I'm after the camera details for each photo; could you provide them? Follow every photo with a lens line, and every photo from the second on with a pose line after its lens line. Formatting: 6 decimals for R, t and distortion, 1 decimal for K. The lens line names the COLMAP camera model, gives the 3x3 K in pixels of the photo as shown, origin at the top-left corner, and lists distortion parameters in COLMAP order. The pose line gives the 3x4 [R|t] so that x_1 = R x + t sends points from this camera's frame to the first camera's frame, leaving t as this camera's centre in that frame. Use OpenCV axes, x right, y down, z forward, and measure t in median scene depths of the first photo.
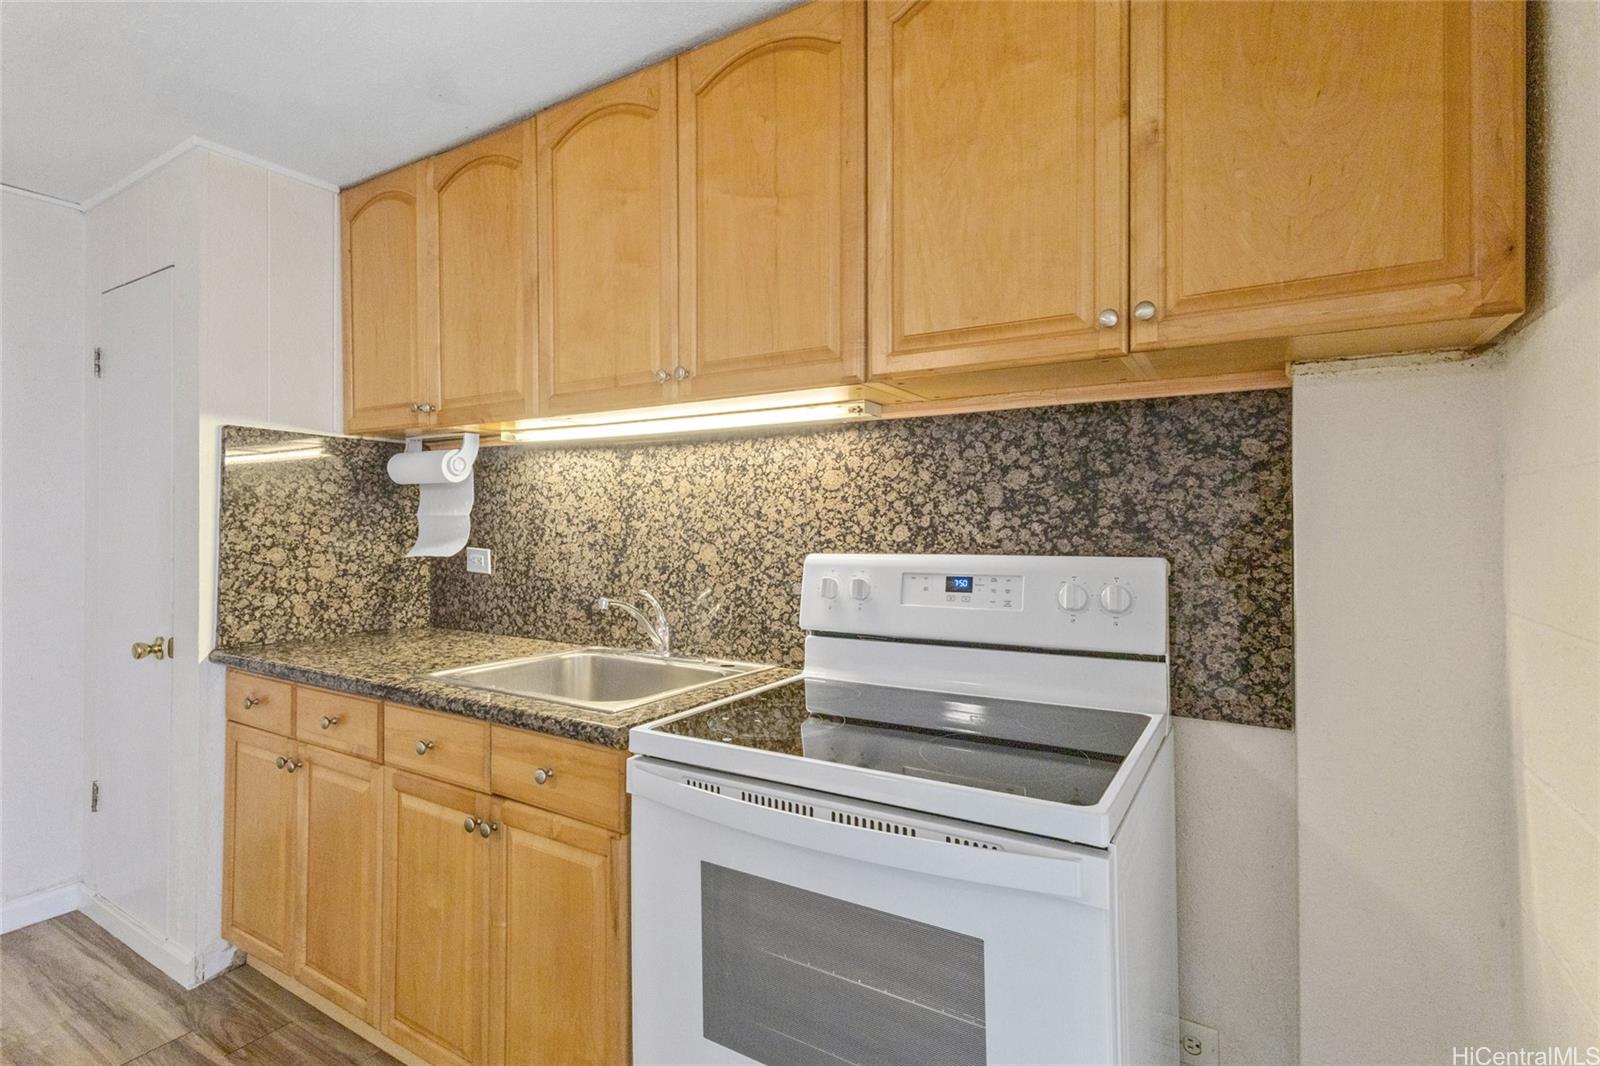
lens RADIAL K [[735.7, 0, 806.6], [0, 735.7, 527.3], [0, 0, 1]] dist [-0.000236, -0.001226]
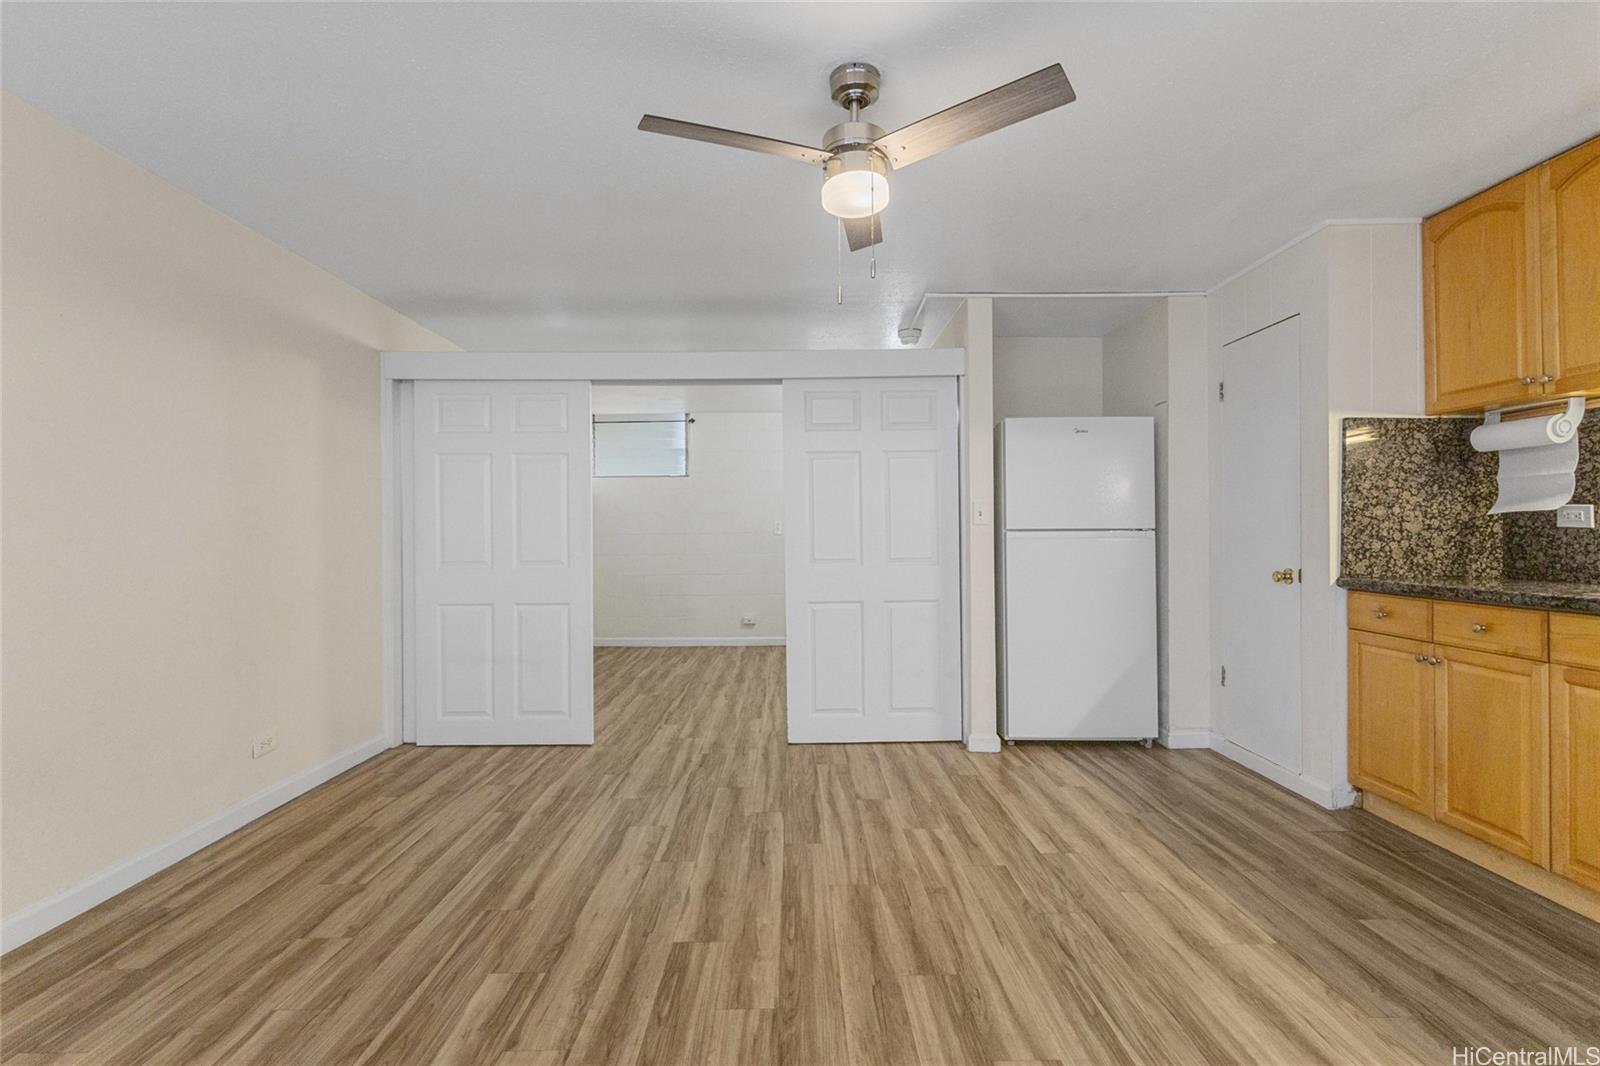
lens RADIAL K [[735.7, 0, 794.2], [0, 735.7, 533.3], [0, 0, 1]] dist [-0.000236, -0.001226]
pose [[0.522692, -0.005201, -0.852506, -0.133501], [-0.000505, 0.999979, -0.006410, 0.082313], [0.852522, 0.003781, 0.522678, -0.567872]]
